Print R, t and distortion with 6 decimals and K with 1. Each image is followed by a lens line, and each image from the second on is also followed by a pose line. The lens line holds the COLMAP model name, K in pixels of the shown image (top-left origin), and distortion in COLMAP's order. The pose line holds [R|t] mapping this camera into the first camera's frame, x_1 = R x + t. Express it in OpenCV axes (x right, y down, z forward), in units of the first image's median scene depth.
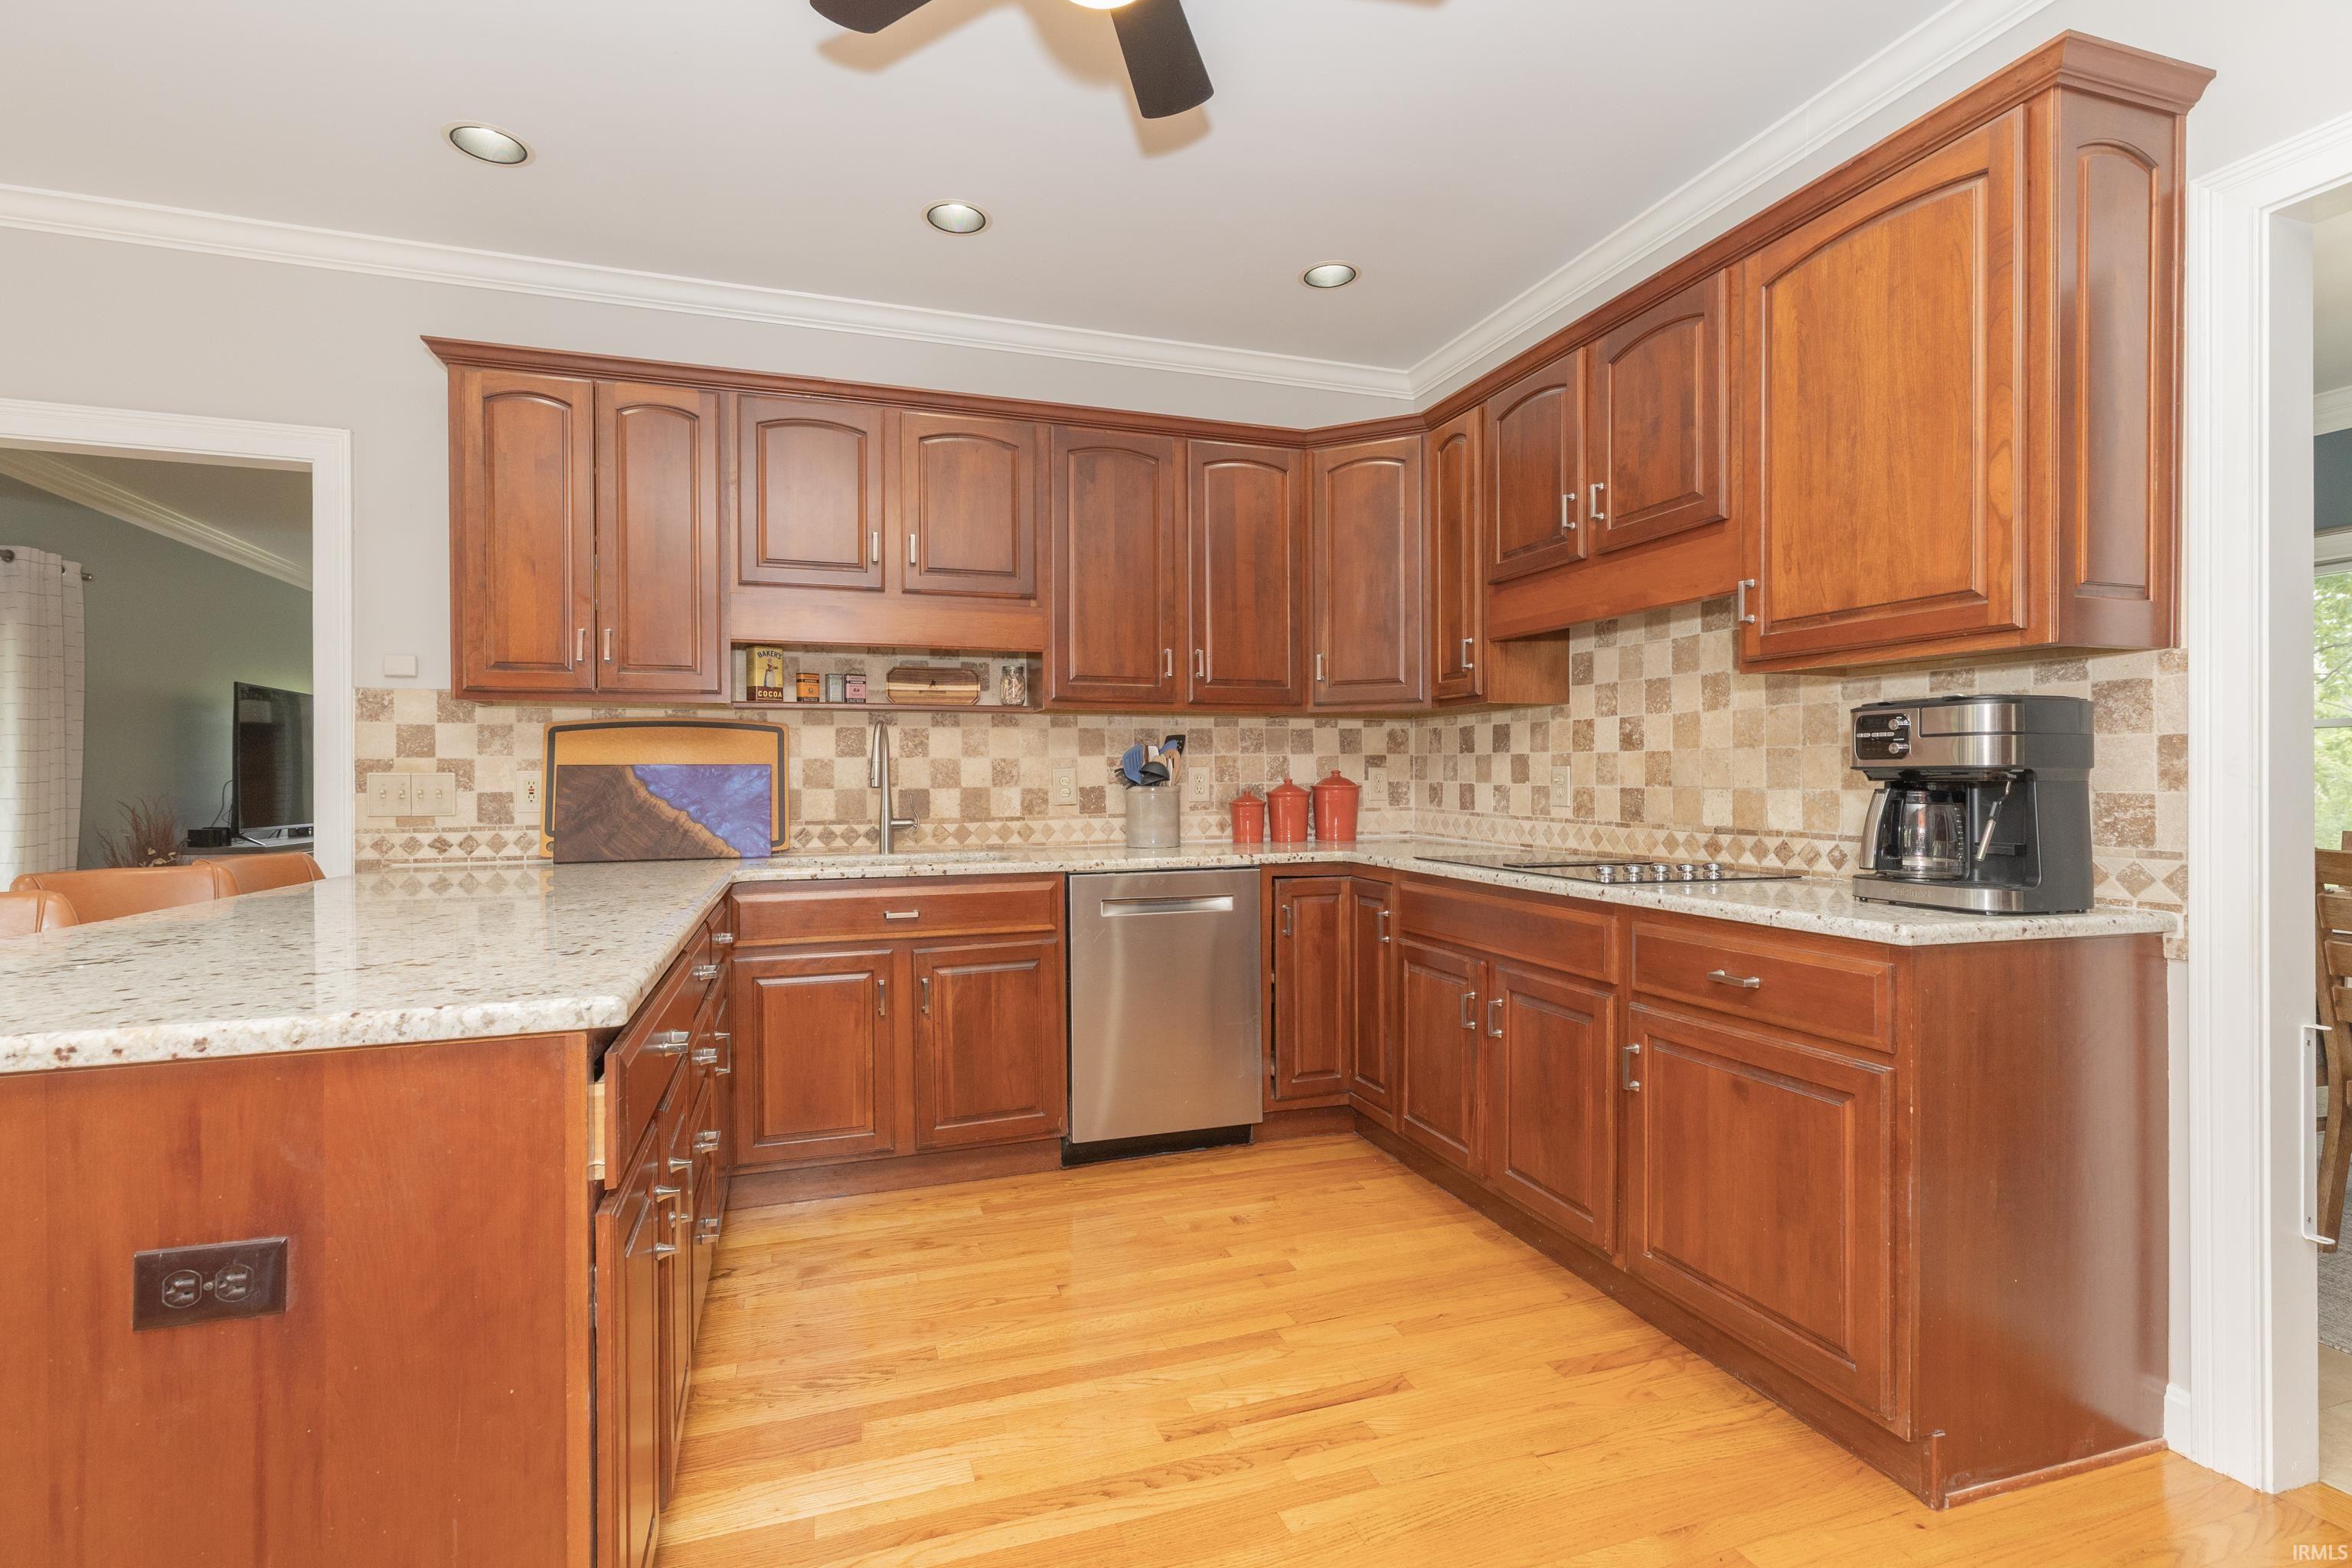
lens RADIAL K [[1071.6, 0, 1176.1], [0, 1071.6, 778.3], [0, 0, 1]] dist [0.001014, -0.000099]
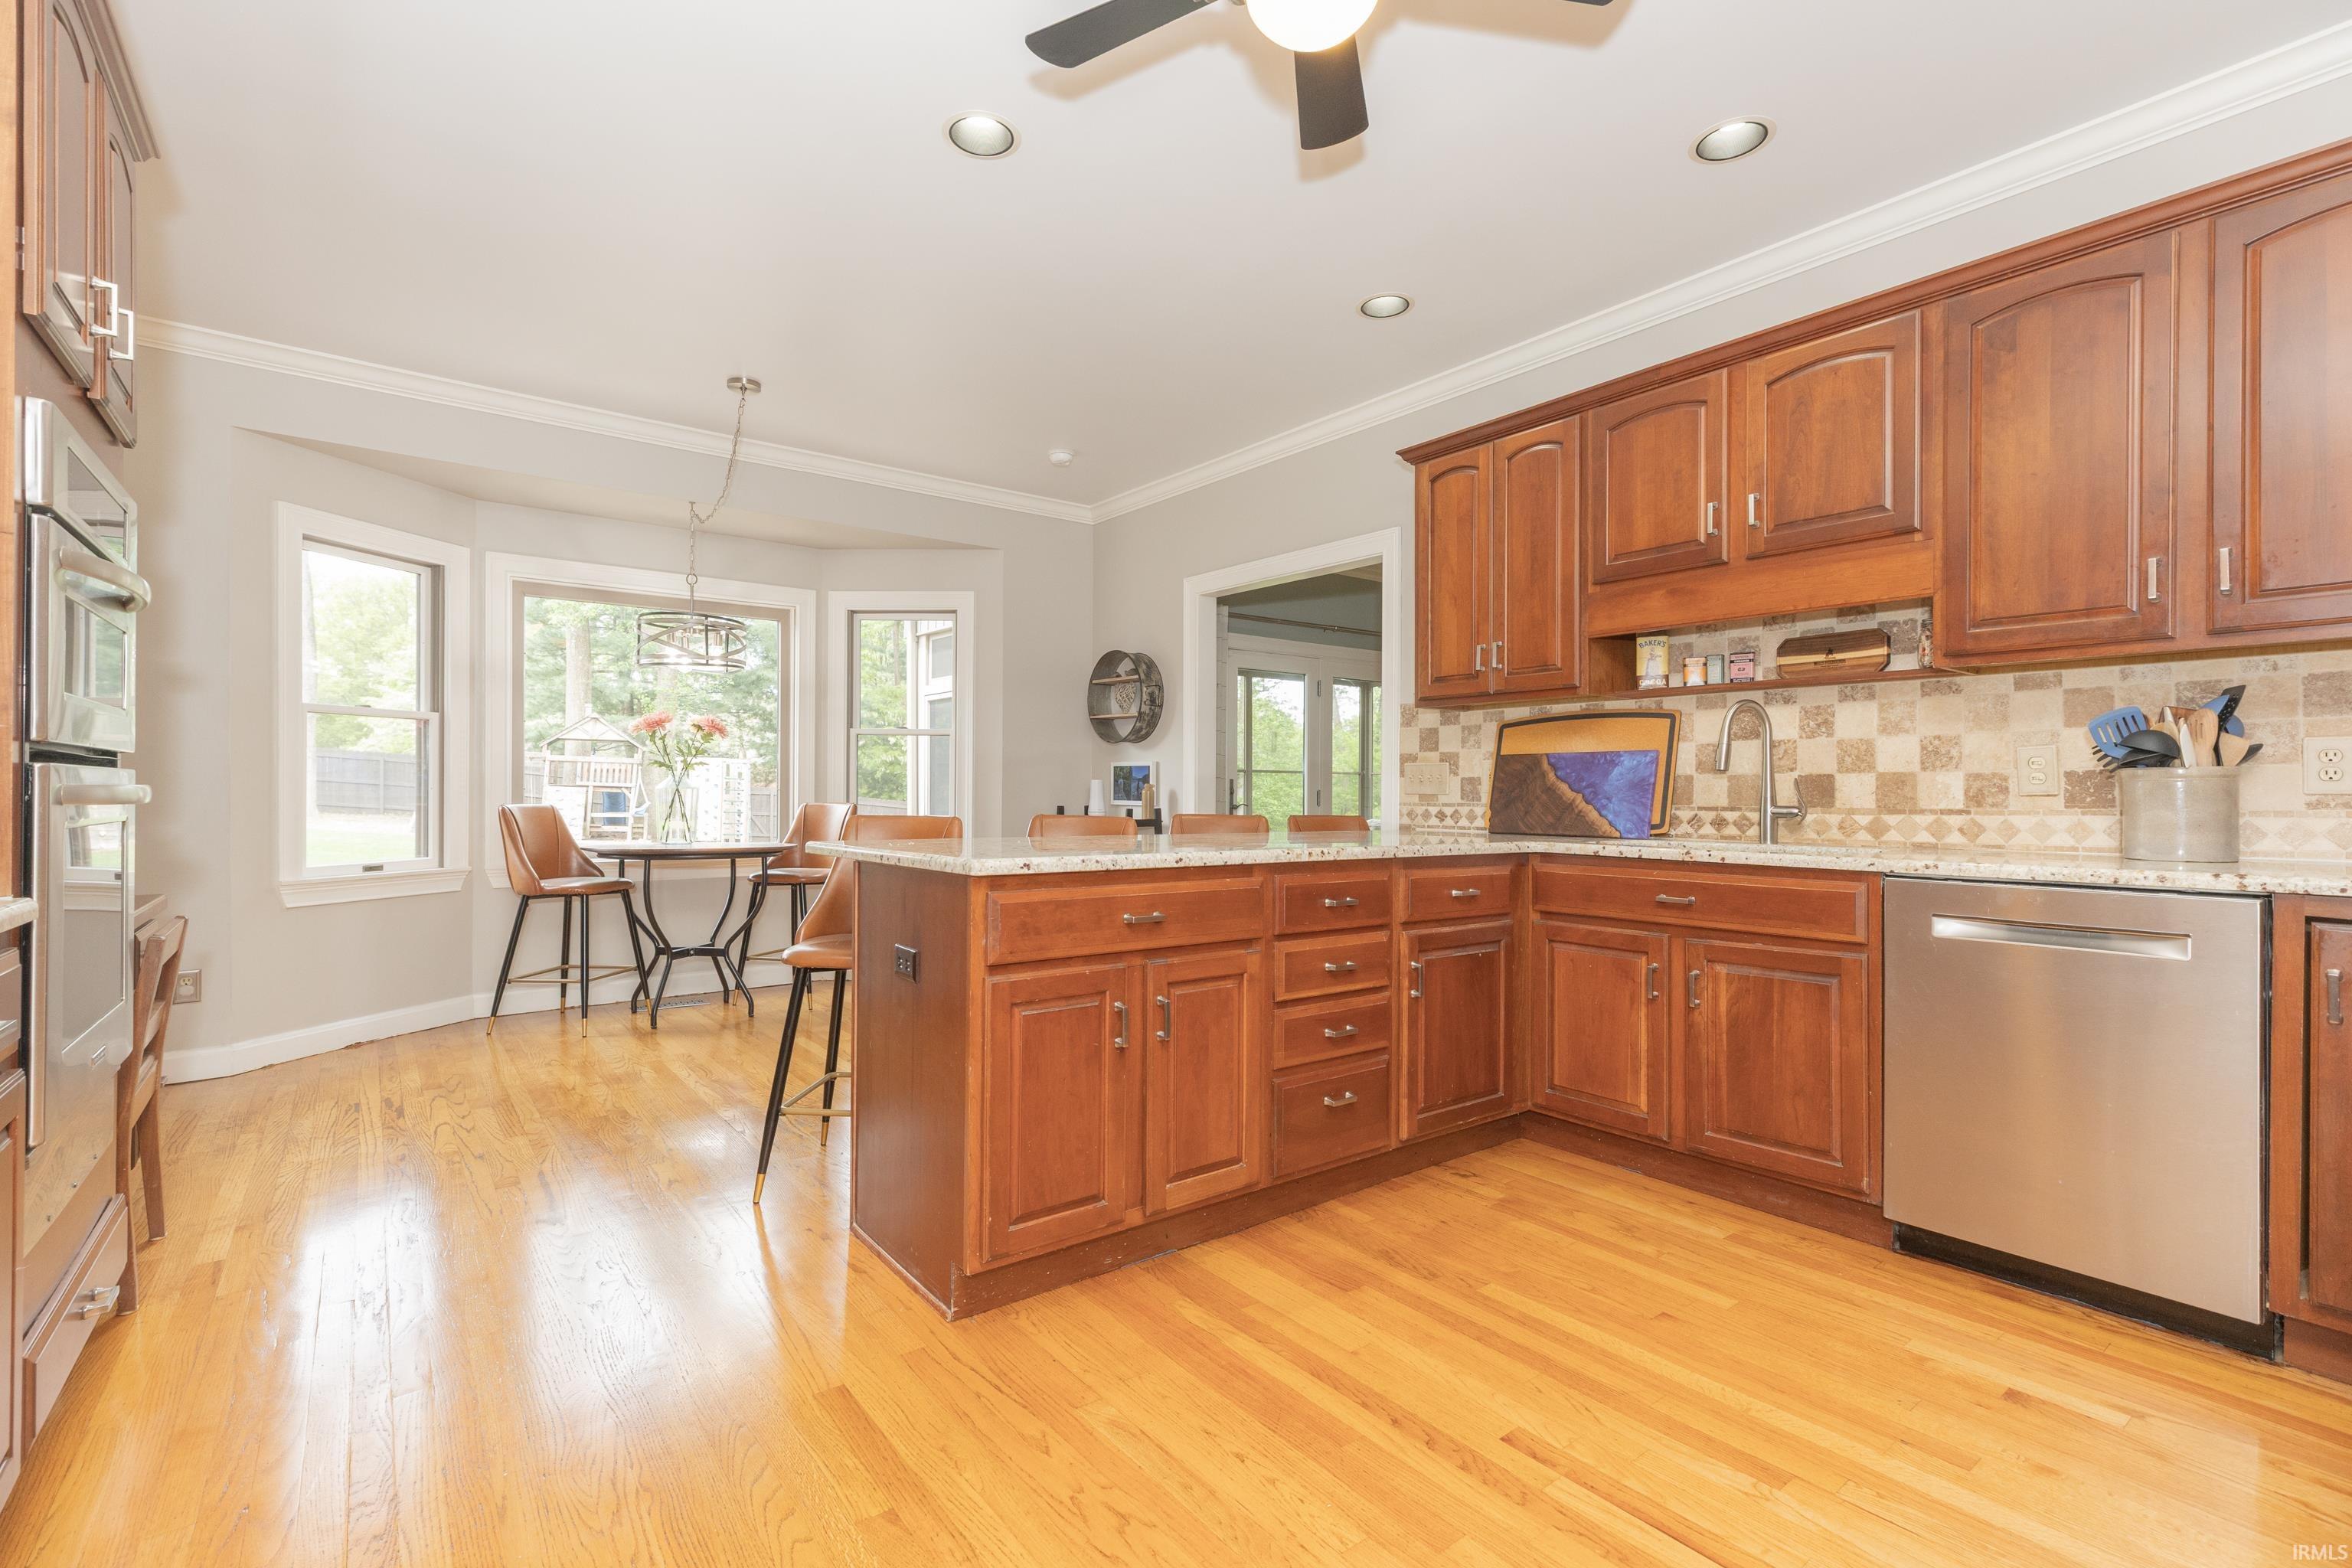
lens RADIAL K [[1038.8, 0, 1171.4], [0, 1038.8, 791.6], [0, 0, 1]] dist [0.000690, 0.000090]
pose [[0.327347, 0.008310, -0.944868, 0.435612], [-0.005392, 0.999961, 0.006927, 0.023911], [0.944889, 0.002827, 0.327379, 0.243429]]
